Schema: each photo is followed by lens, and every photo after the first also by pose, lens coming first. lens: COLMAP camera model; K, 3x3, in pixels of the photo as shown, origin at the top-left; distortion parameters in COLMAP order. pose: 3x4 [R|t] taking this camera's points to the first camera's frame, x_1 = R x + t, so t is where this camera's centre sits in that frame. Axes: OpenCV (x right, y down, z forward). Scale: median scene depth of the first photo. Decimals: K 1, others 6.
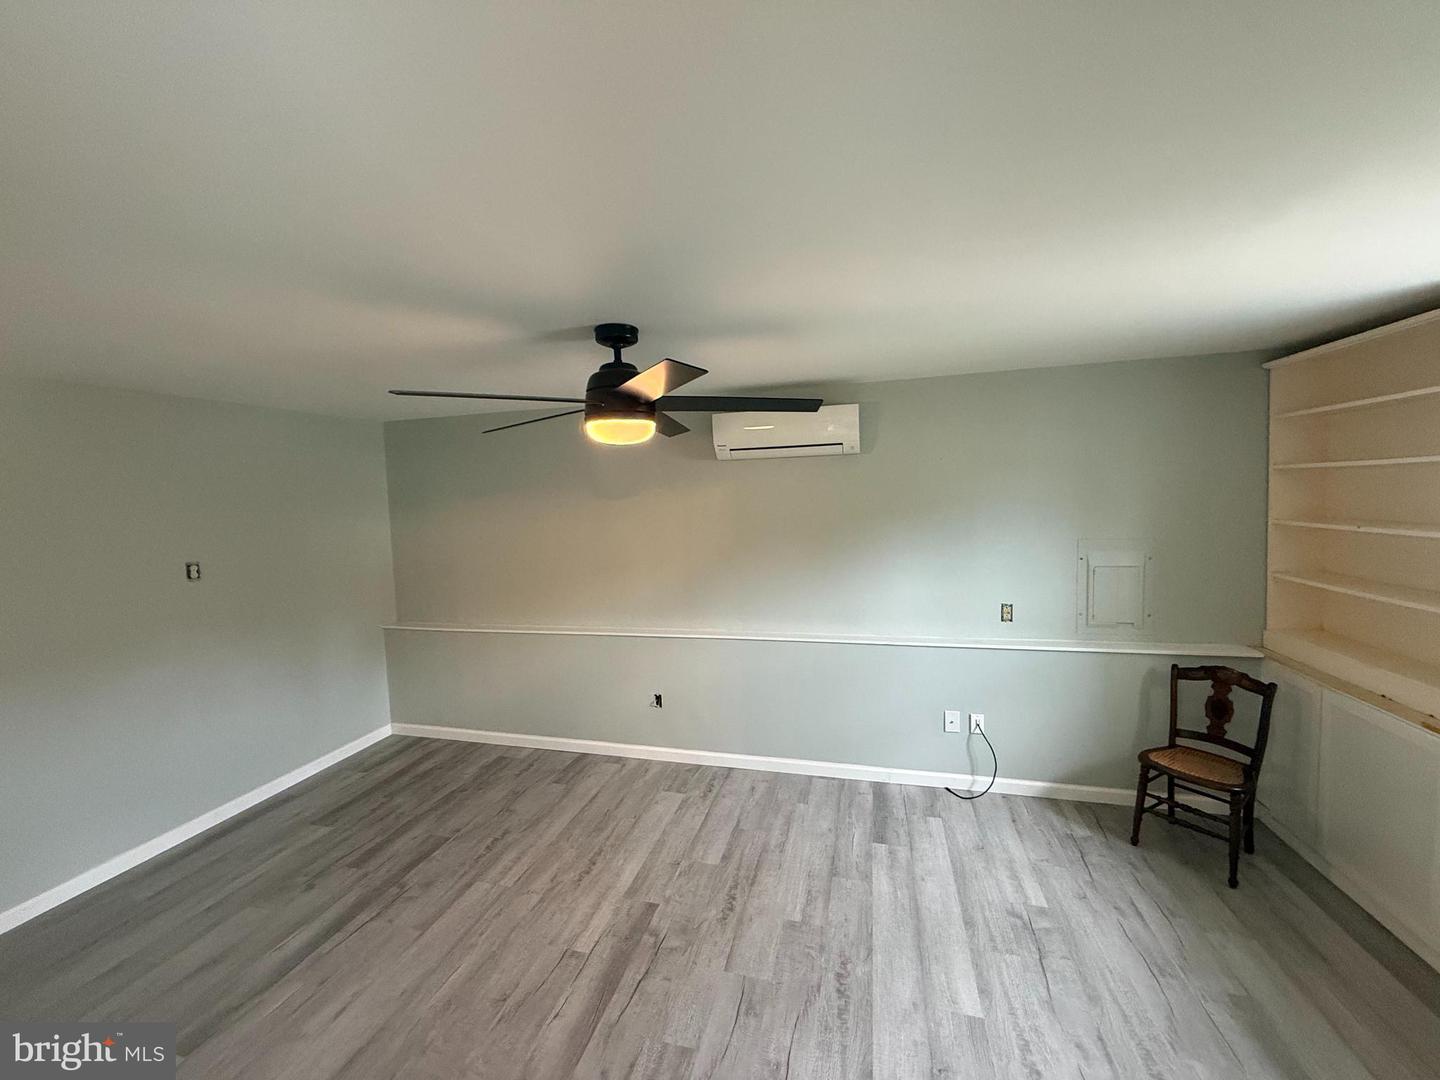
lens RADIAL K [[571.9, 0, 720.0], [0, 571.9, 540.0], [0, 0, 1]] dist [0.002410, 0.000480]
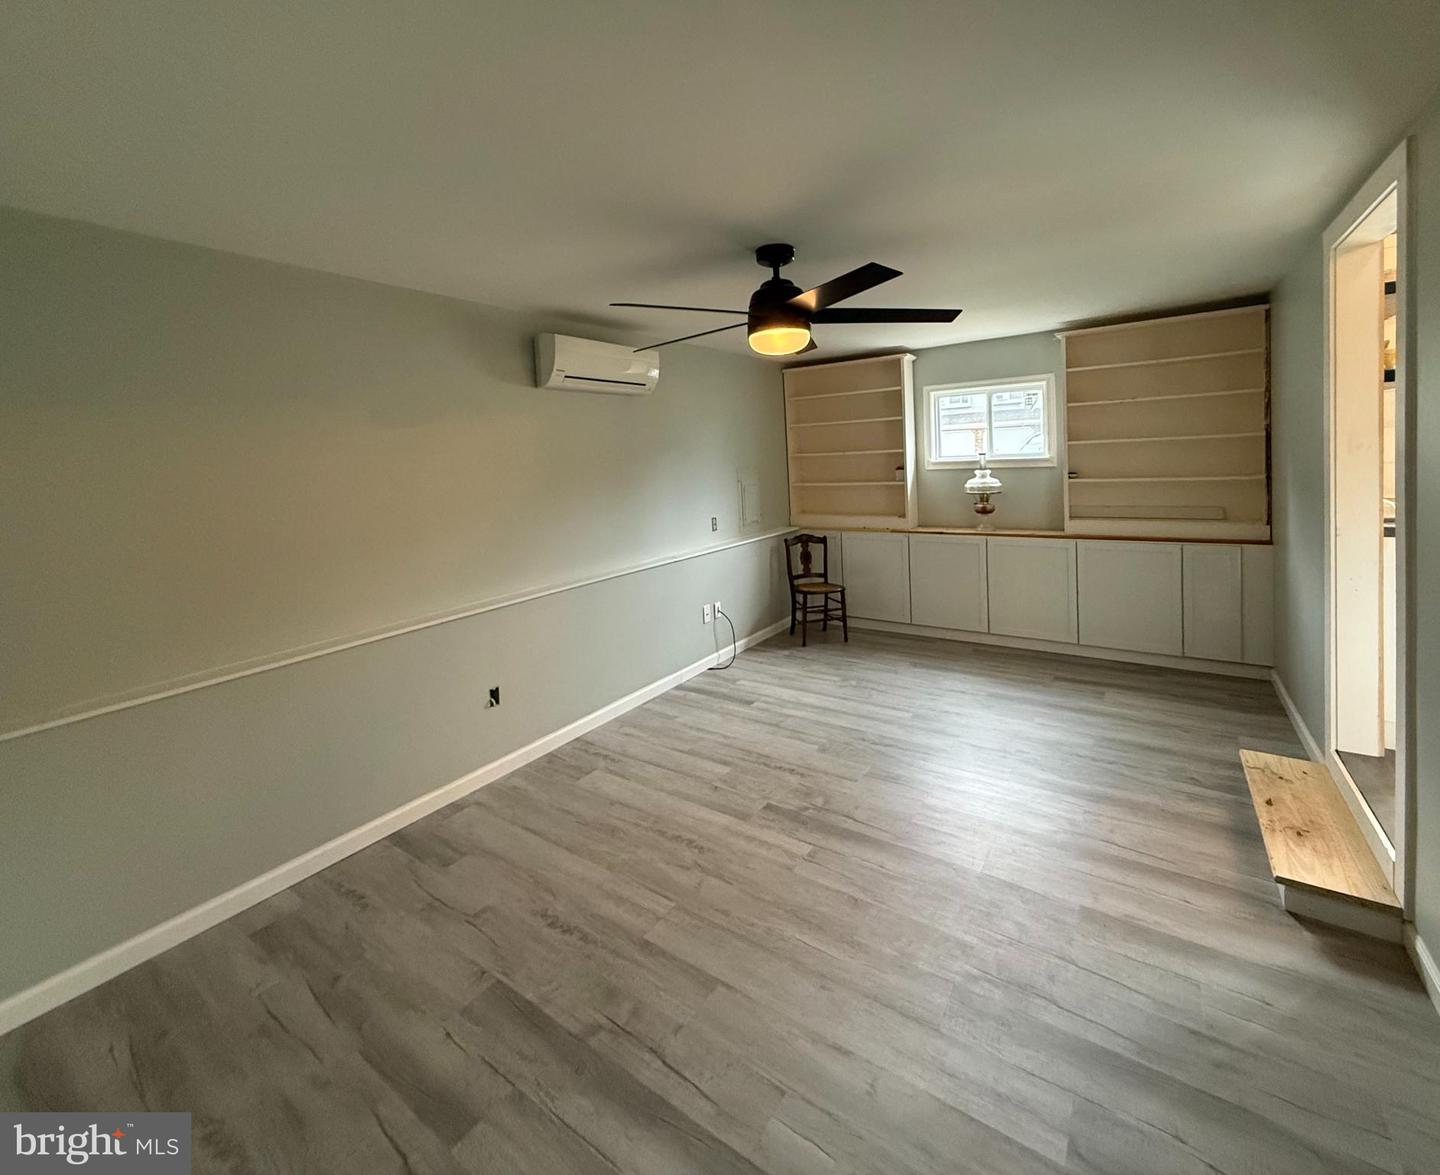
lens RADIAL K [[624.7, 0, 721.5], [0, 624.7, 486.0], [0, 0, 1]] dist [0.013217, -0.000028]
pose [[0.336483, -0.025099, 0.941355, -1.021581], [0.107751, 0.994105, -0.012010, 0.066142], [-0.935505, 0.105473, 0.337204, 0.554083]]
